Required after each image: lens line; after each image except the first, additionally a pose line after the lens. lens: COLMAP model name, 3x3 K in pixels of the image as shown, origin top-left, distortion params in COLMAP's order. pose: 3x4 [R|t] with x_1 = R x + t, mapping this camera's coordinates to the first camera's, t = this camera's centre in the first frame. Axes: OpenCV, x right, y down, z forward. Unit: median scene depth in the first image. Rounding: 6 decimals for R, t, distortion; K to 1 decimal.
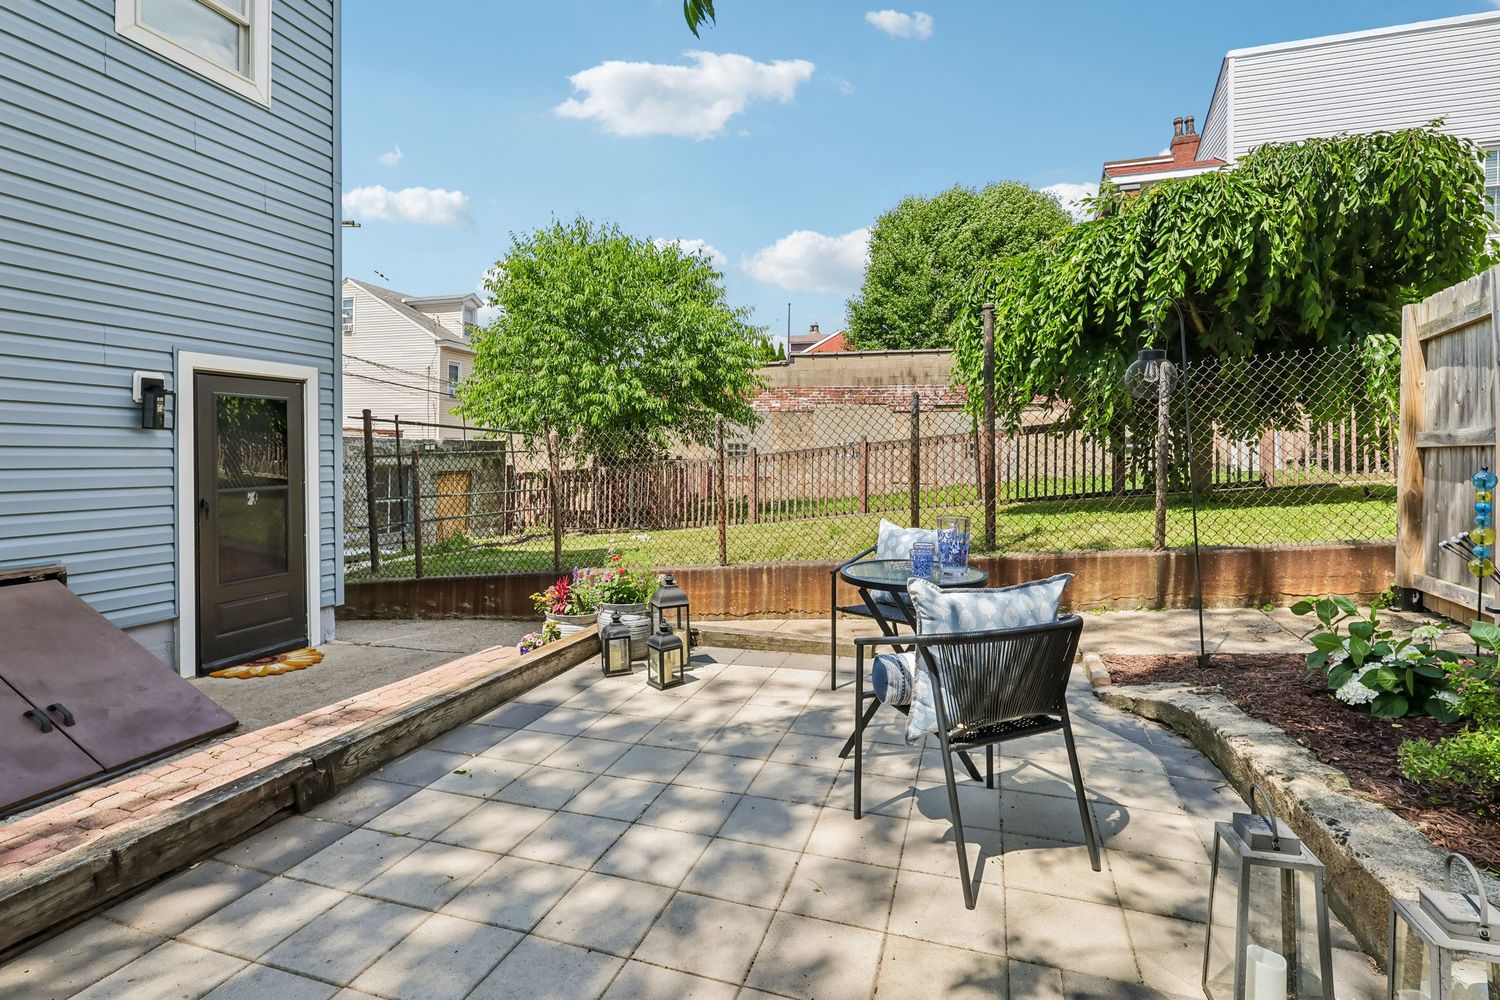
lens RADIAL K [[705.5, 0, 700.1], [0, 705.5, 452.8], [0, 0, 1]] dist [0.002089, -0.000214]
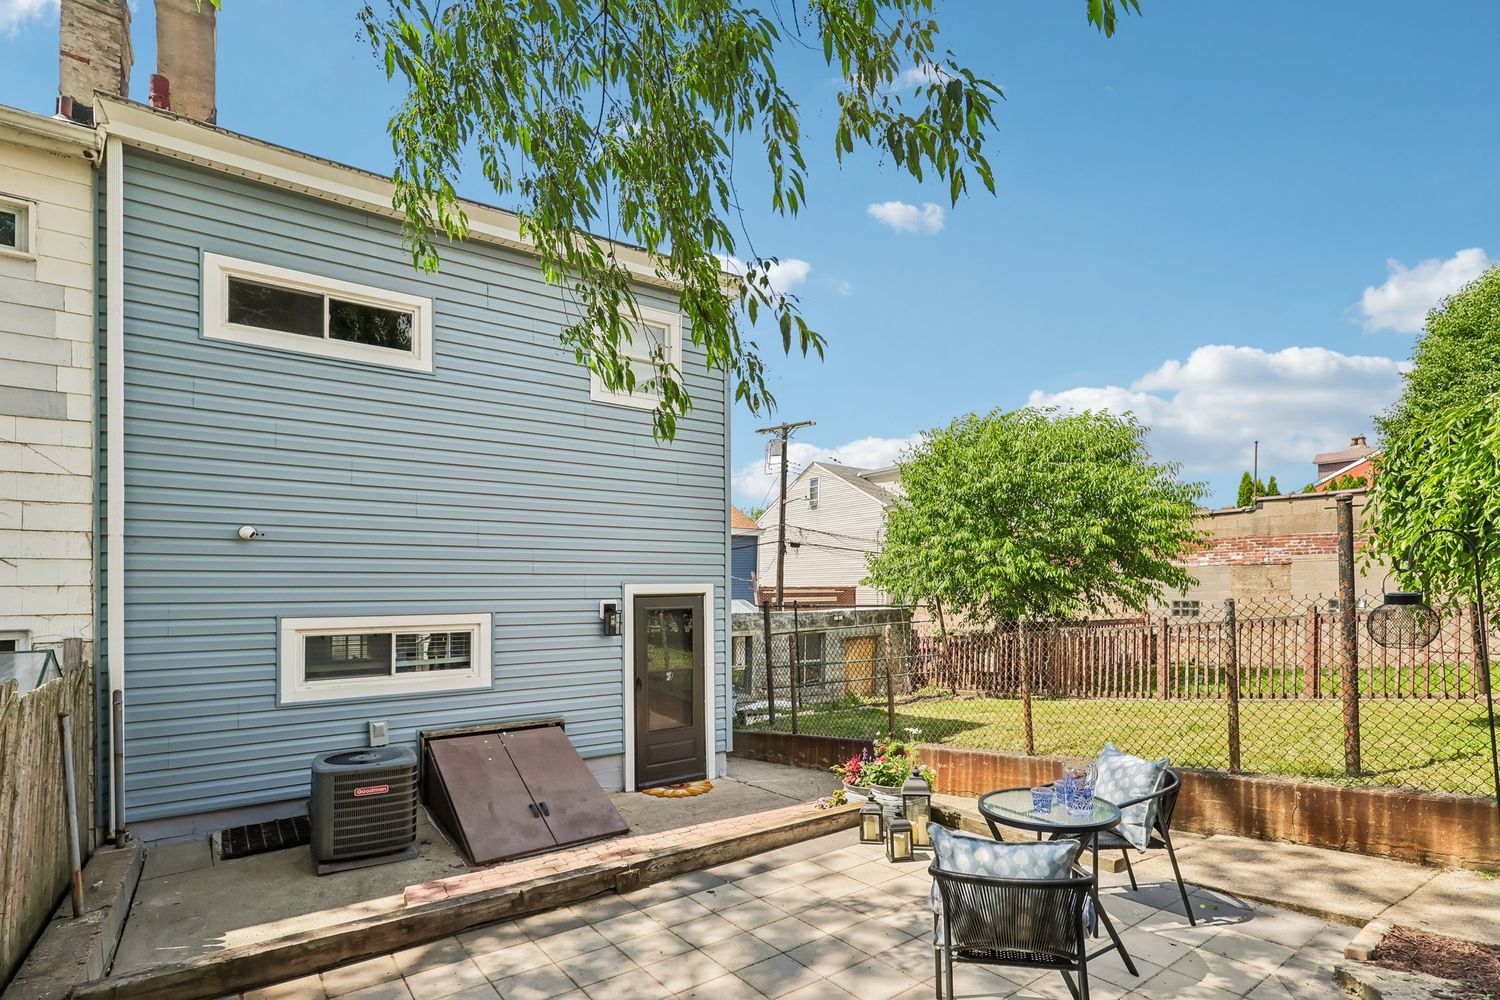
lens RADIAL K [[705.5, 0, 809.8], [0, 705.5, 577.4], [0, 0, 1]] dist [0.002089, -0.000214]
pose [[0.855181, -0.001263, -0.518328, 0.420164], [-0.001731, 0.999984, -0.005293, -0.145978], [0.518326, 0.005424, 0.855166, -0.134854]]
